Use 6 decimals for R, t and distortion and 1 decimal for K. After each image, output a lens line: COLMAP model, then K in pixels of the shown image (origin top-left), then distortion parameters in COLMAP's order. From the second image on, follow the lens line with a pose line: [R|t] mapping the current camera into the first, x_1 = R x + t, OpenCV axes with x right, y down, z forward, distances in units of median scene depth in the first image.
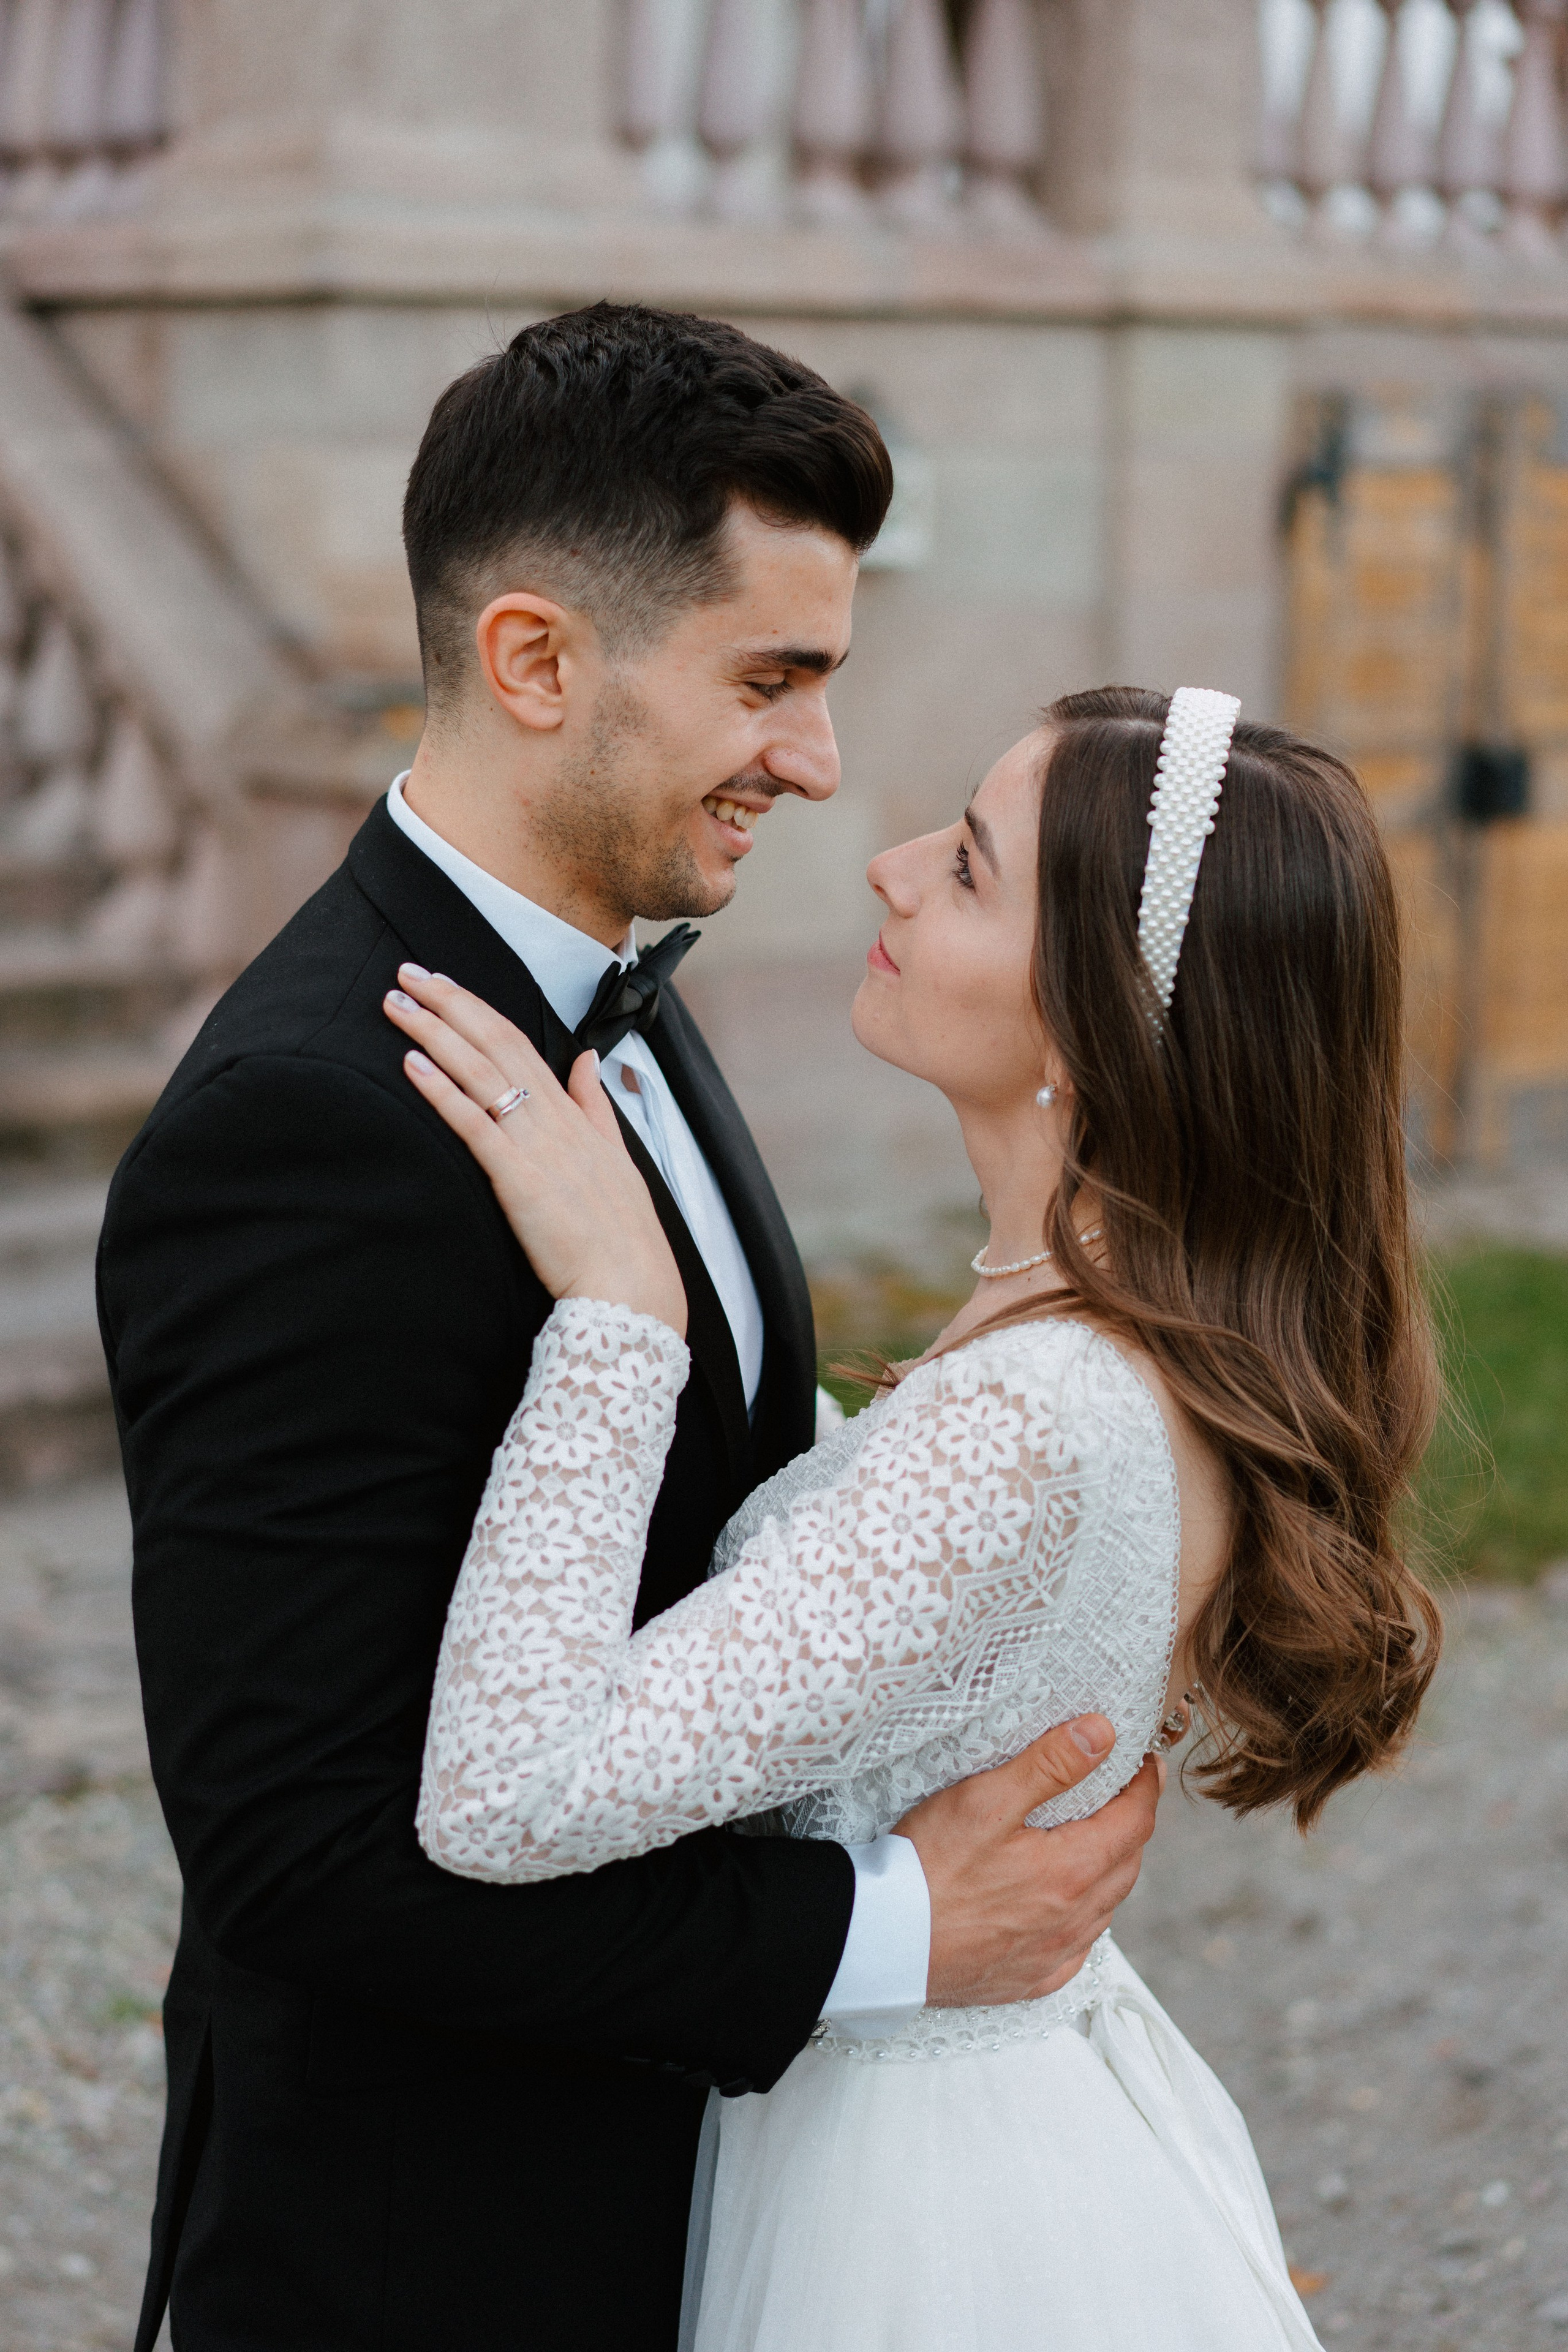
lens RADIAL K [[3869.3, 0, 784.0], [0, 3869.3, 1176.0], [0, 0, 1]] dist [-0.007709, -0.007935]
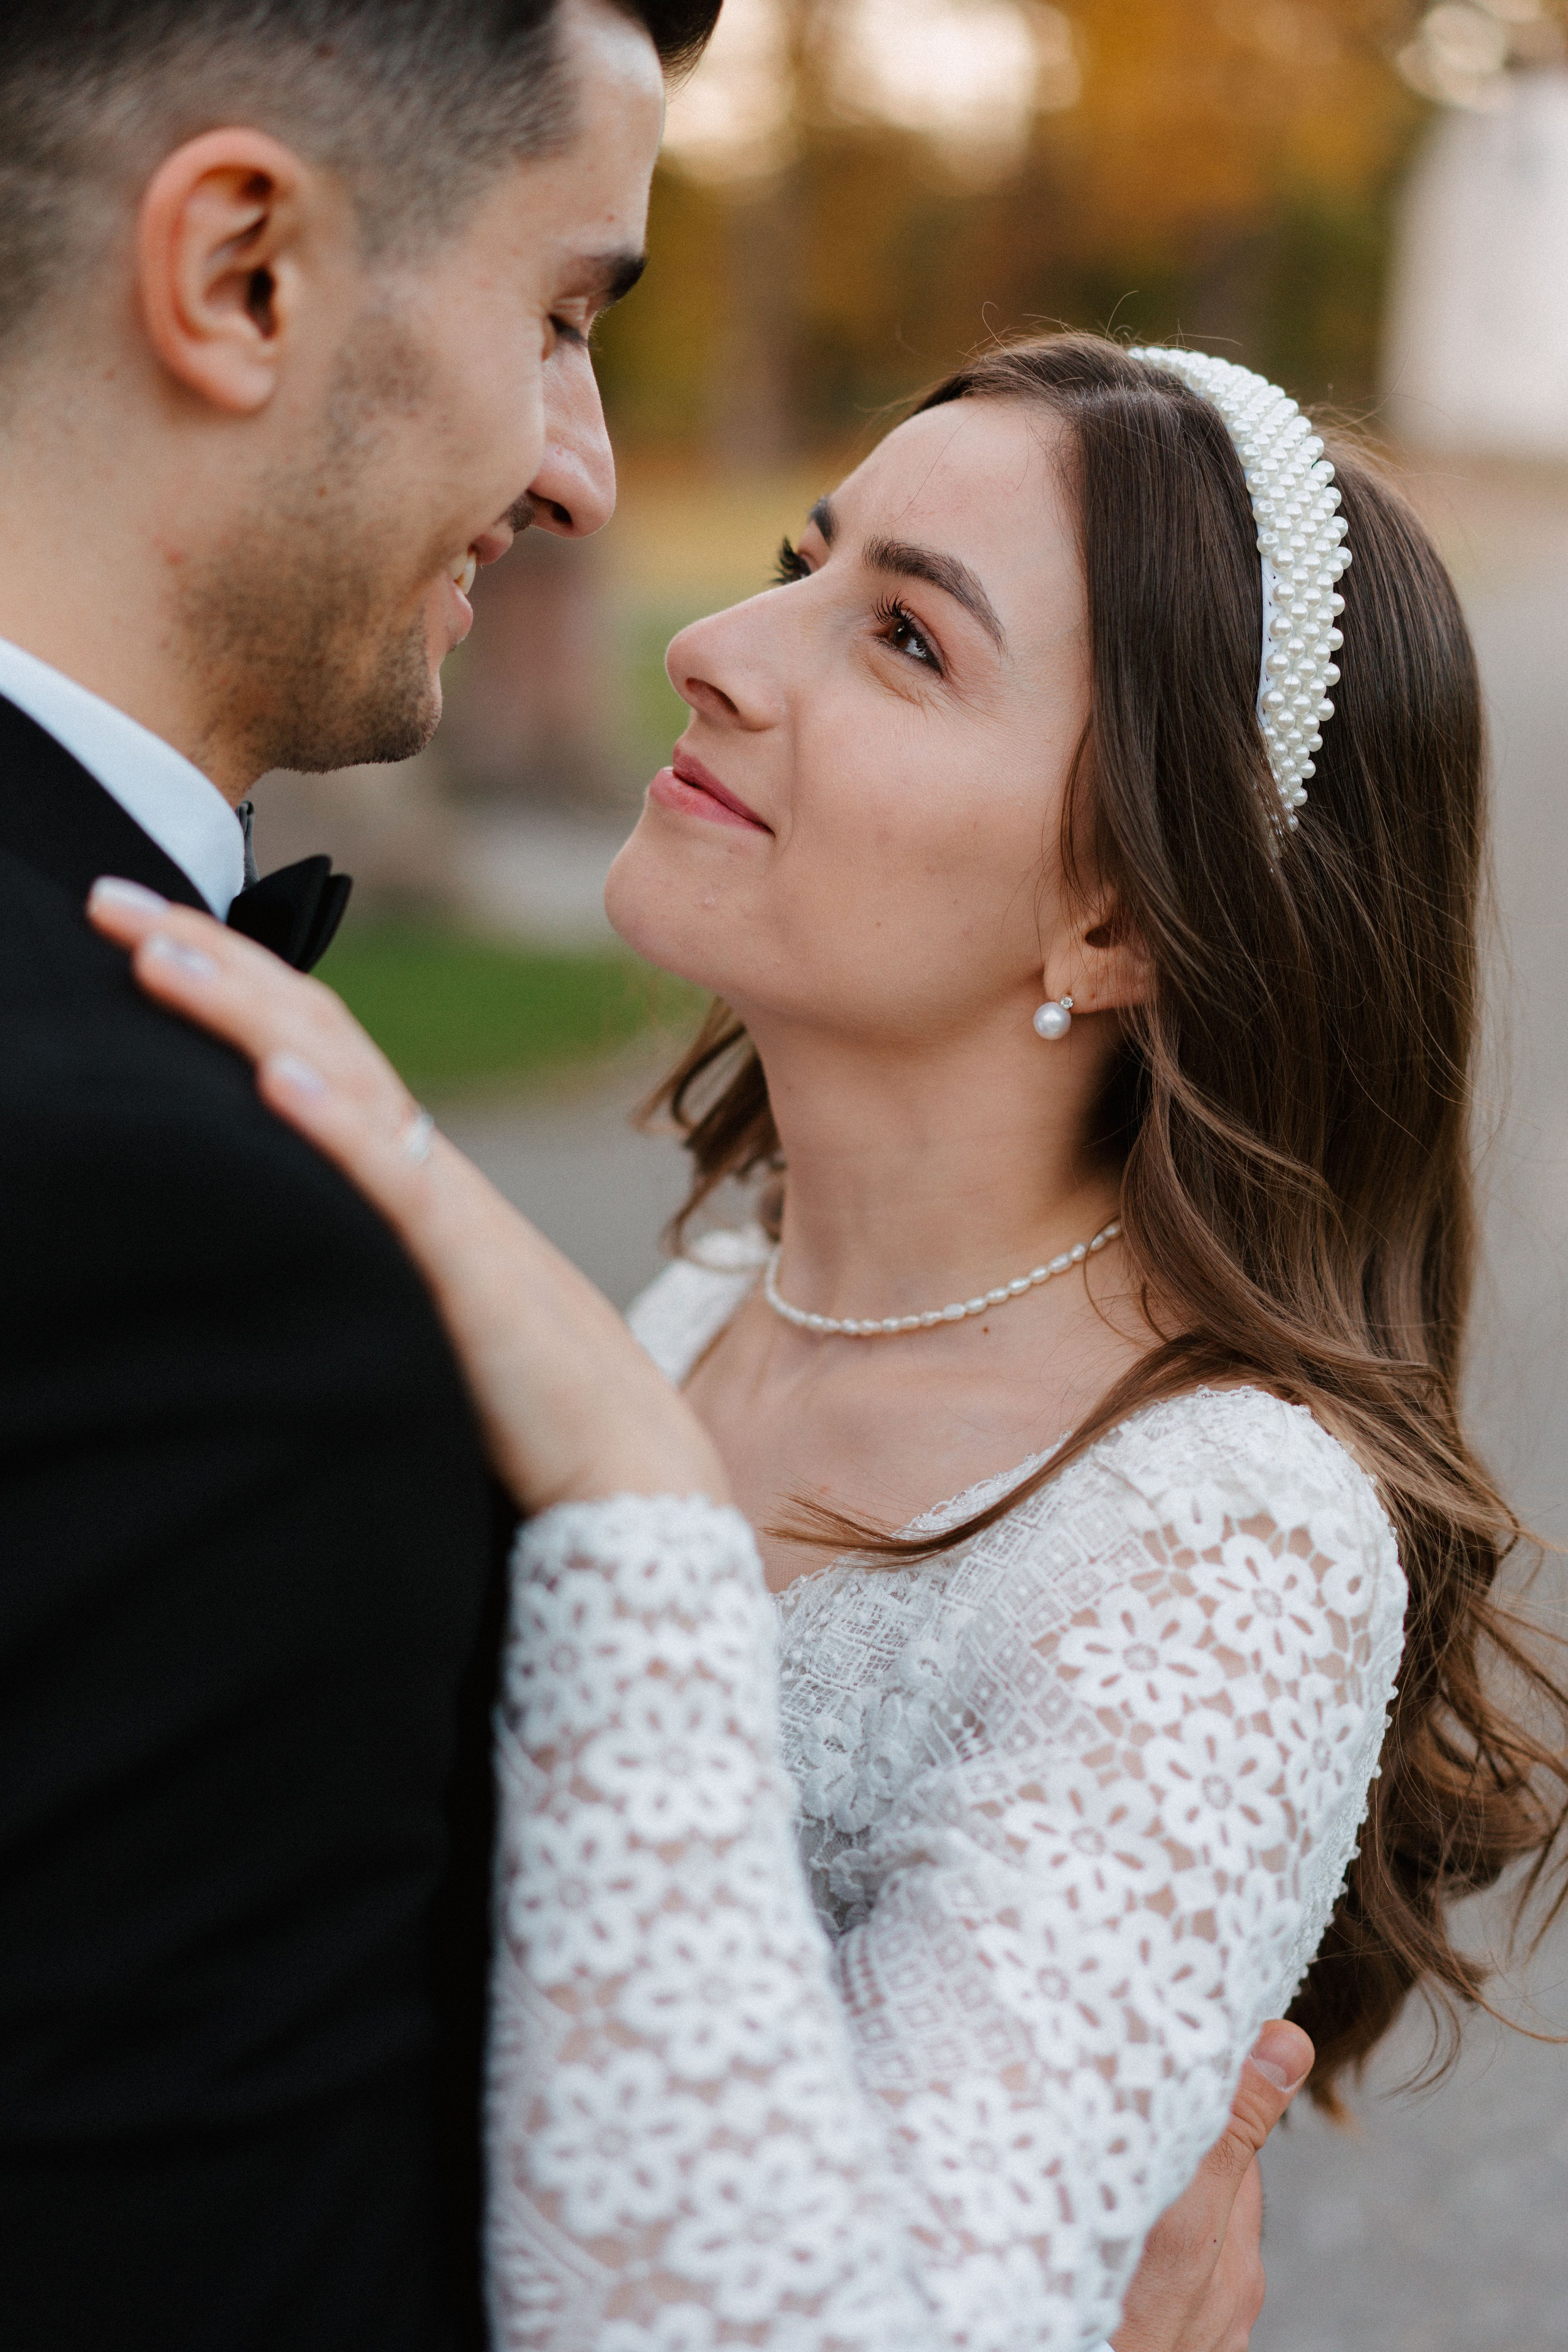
lens RADIAL K [[3869.3, 0, 784.0], [0, 3869.3, 1176.0], [0, 0, 1]] dist [-0.007709, -0.007935]
pose [[0.815008, -0.135949, 0.563277, -0.309015], [0.111458, 0.990716, 0.077844, -0.047269], [-0.568630, -0.000662, 0.822593, 0.543885]]
